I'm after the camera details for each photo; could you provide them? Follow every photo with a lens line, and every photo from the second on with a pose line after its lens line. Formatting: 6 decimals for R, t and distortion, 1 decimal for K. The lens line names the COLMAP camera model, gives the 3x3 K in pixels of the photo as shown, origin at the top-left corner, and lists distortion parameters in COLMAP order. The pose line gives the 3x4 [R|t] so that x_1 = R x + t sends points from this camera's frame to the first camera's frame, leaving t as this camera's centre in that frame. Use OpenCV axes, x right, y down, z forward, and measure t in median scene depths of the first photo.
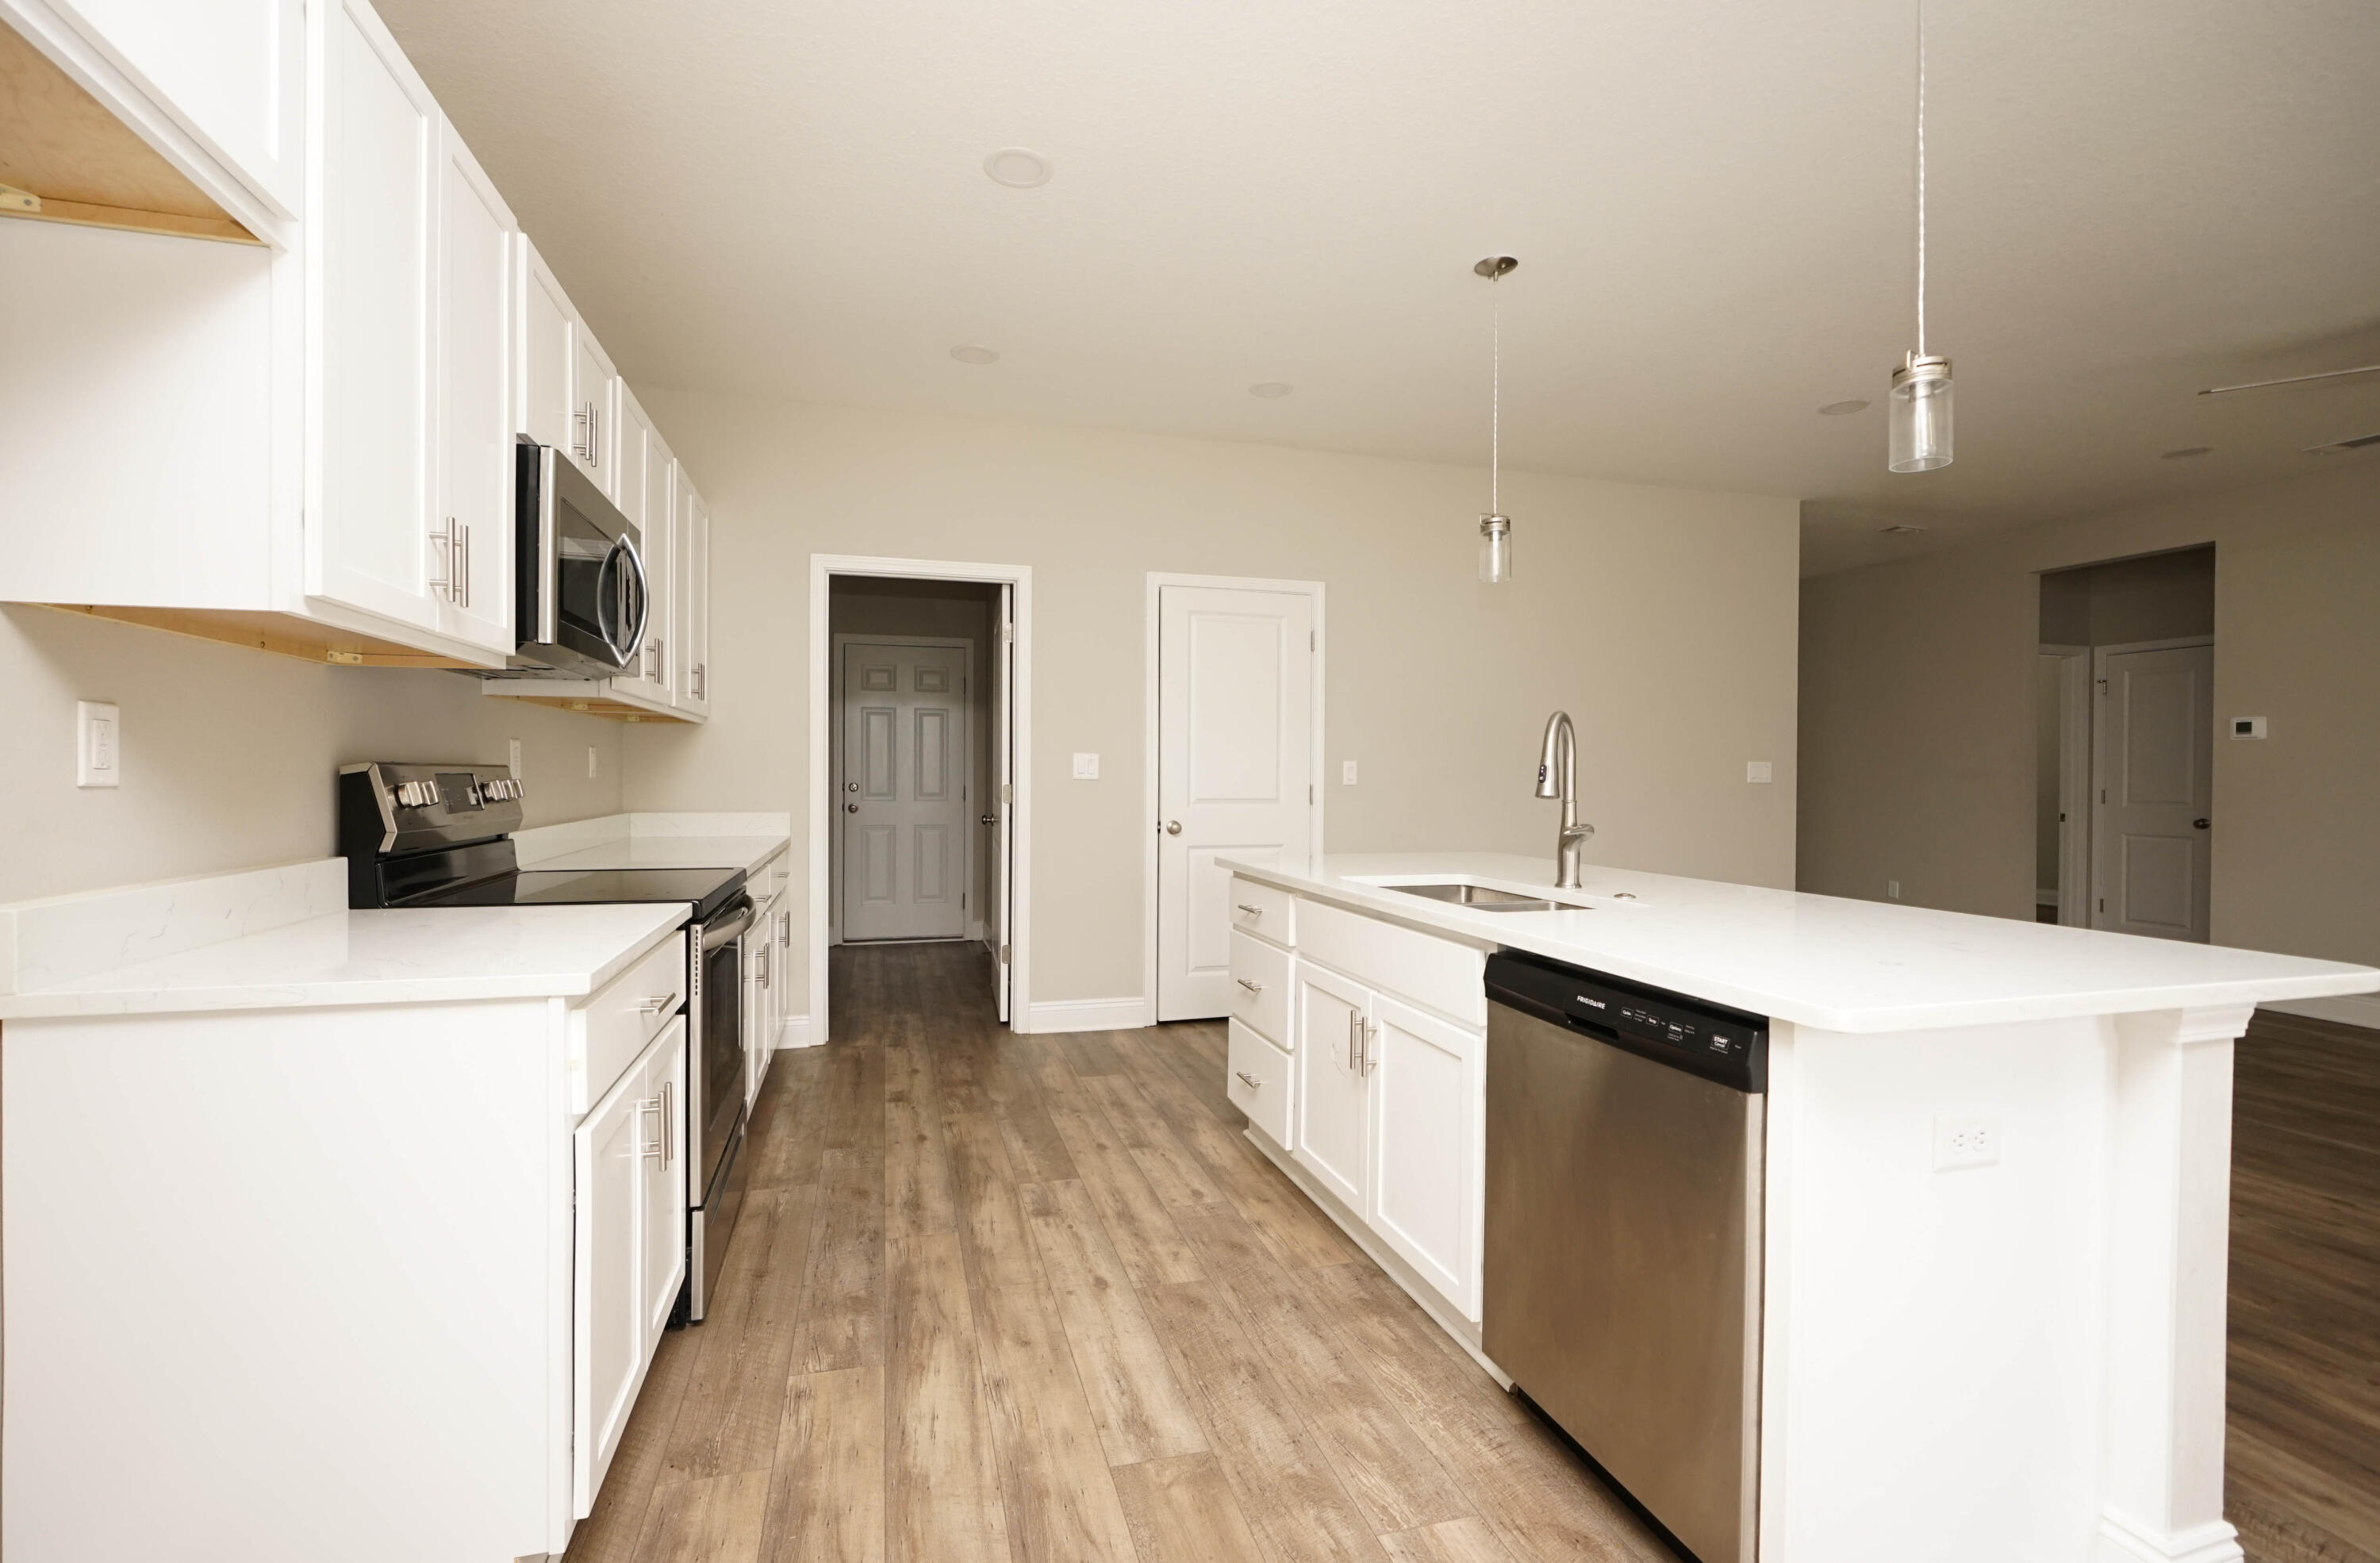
lens RADIAL K [[997.6, 0, 1141.8], [0, 997.6, 793.0], [0, 0, 1]] dist [-0.016051, 0.004575]
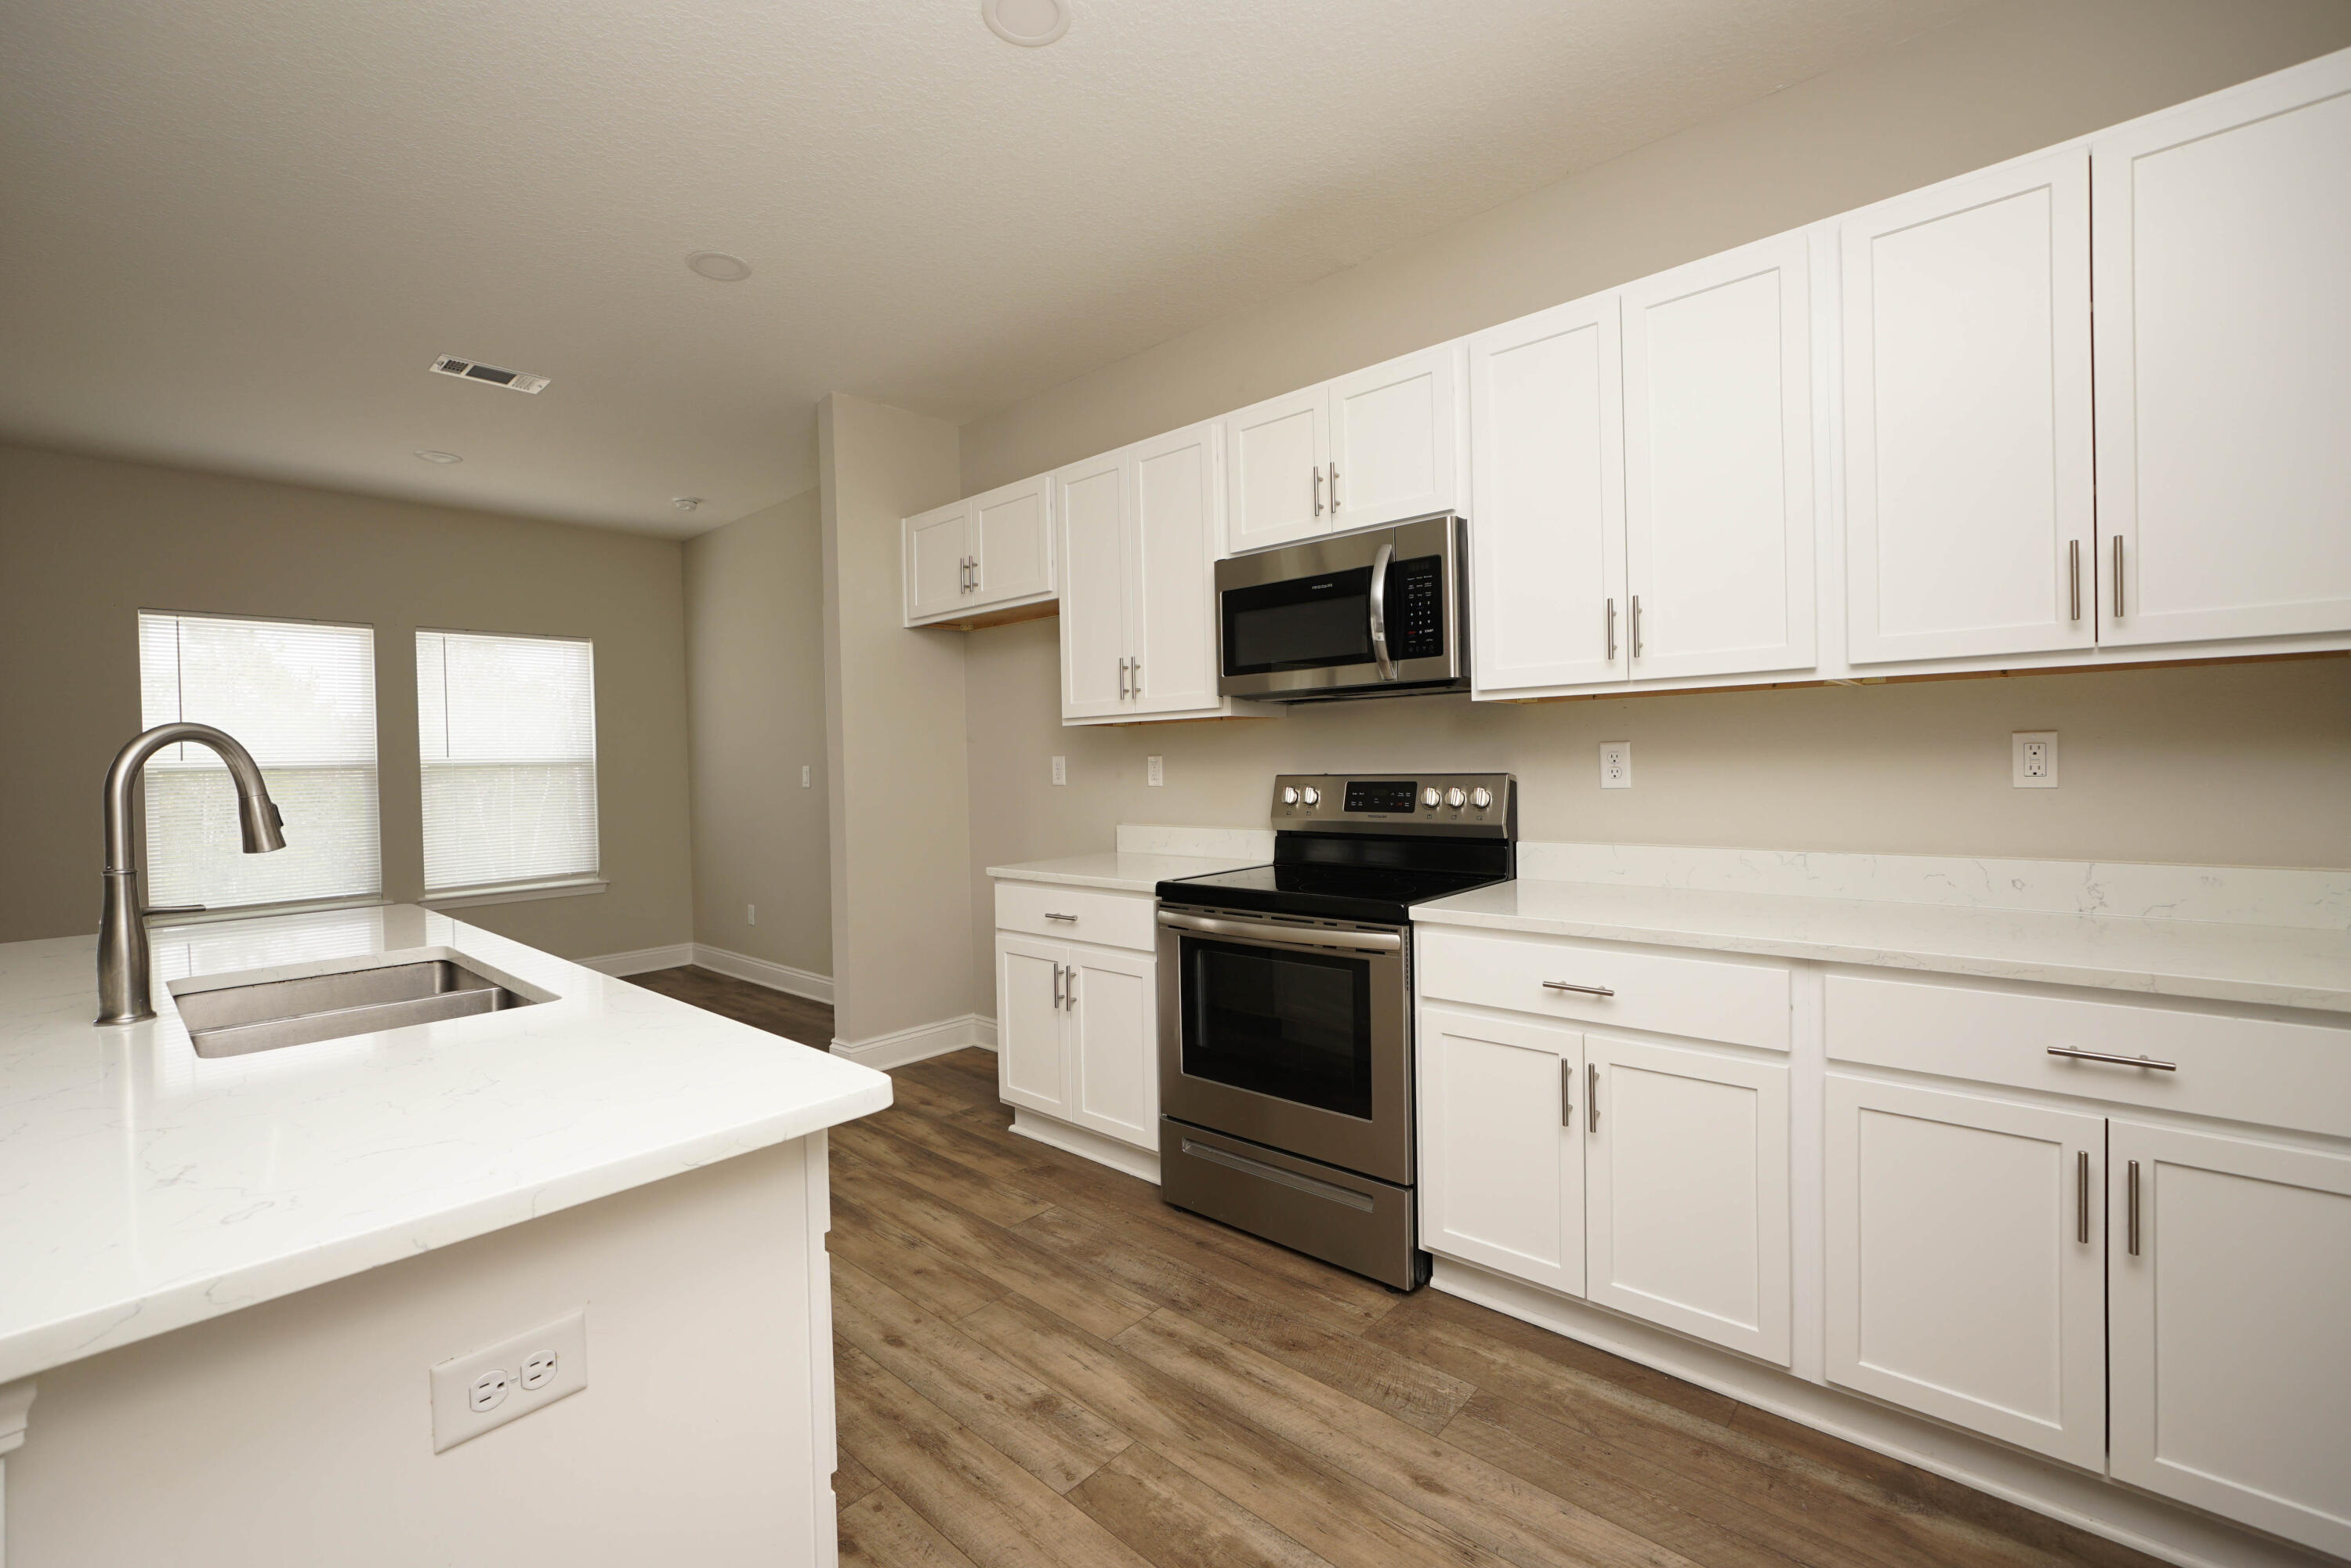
lens RADIAL K [[985.3, 0, 1128.0], [0, 985.3, 769.1], [0, 0, 1]] dist [-0.016051, 0.004575]
pose [[-0.849631, 0.011908, -0.527243, 0.227859], [0.006076, 0.999900, 0.012792, -0.048060], [0.527342, 0.007665, -0.849619, 1.716576]]
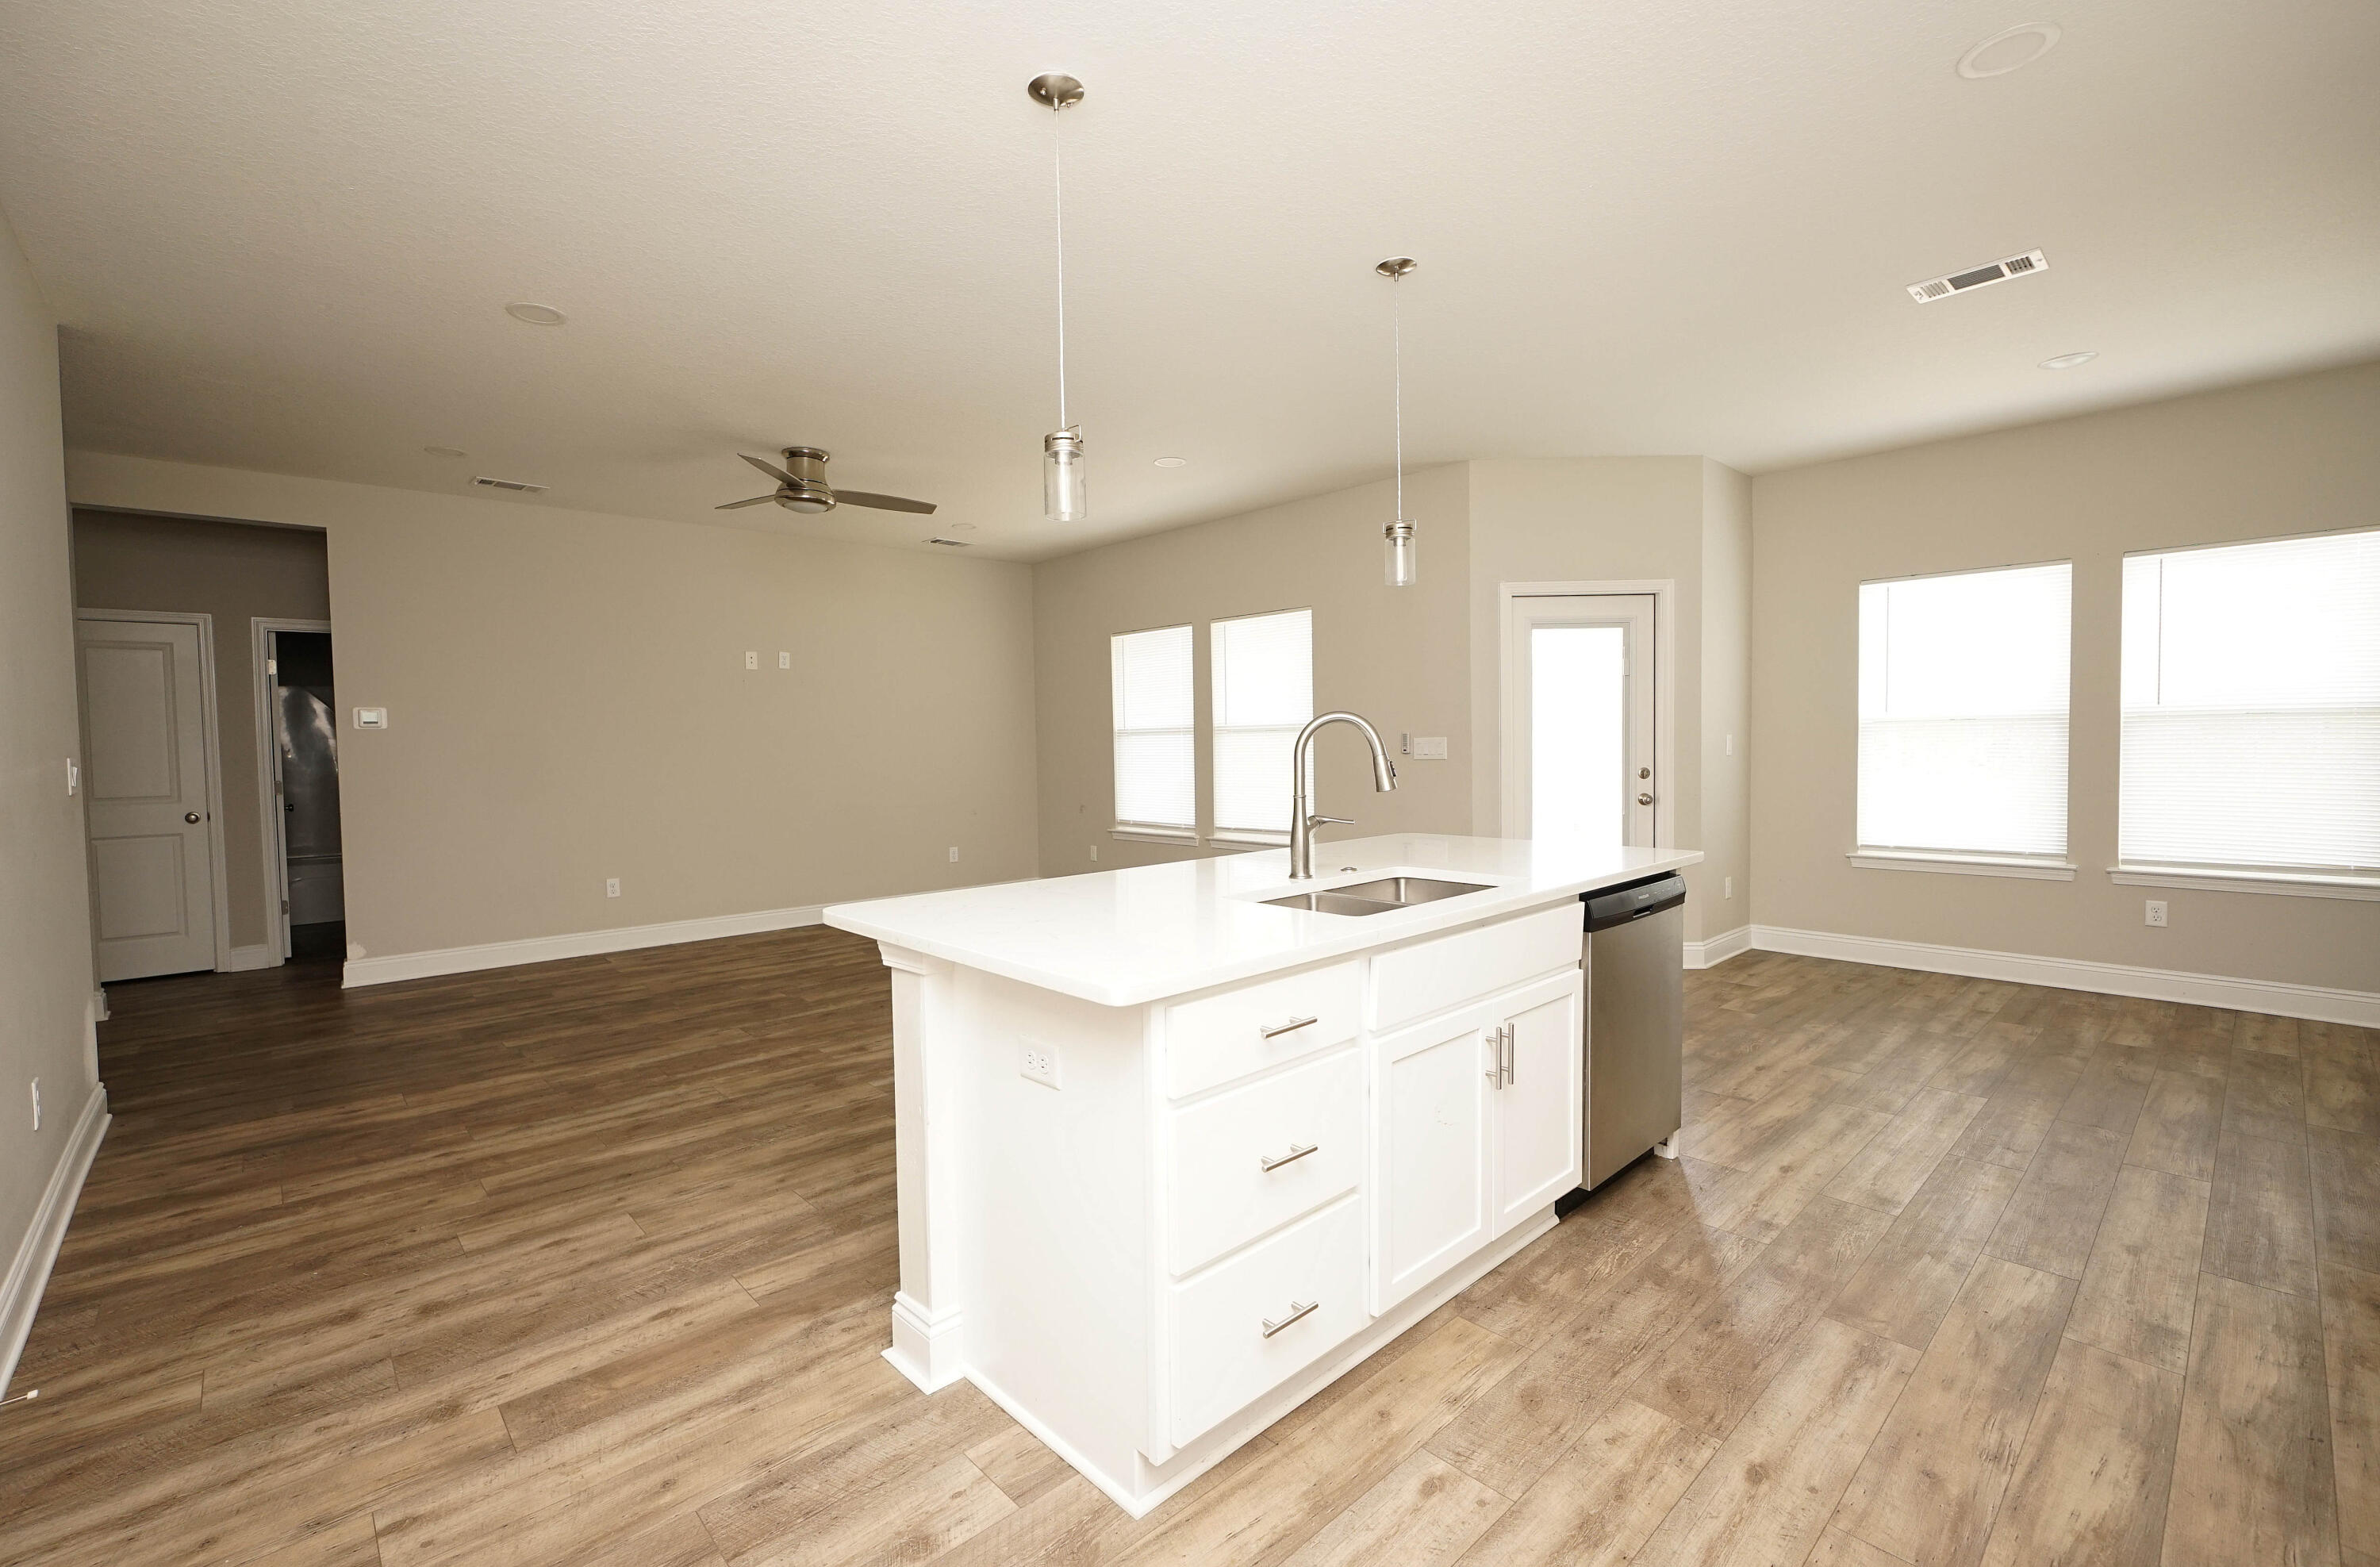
lens RADIAL K [[997.6, 0, 1178.6], [0, 997.6, 796.0], [0, 0, 1]] dist [-0.016051, 0.004575]
pose [[-0.465186, -0.049473, 0.883829, -0.422459], [0.028085, 0.997110, 0.070596, -0.067018], [-0.884767, 0.057663, -0.462452, 1.535674]]
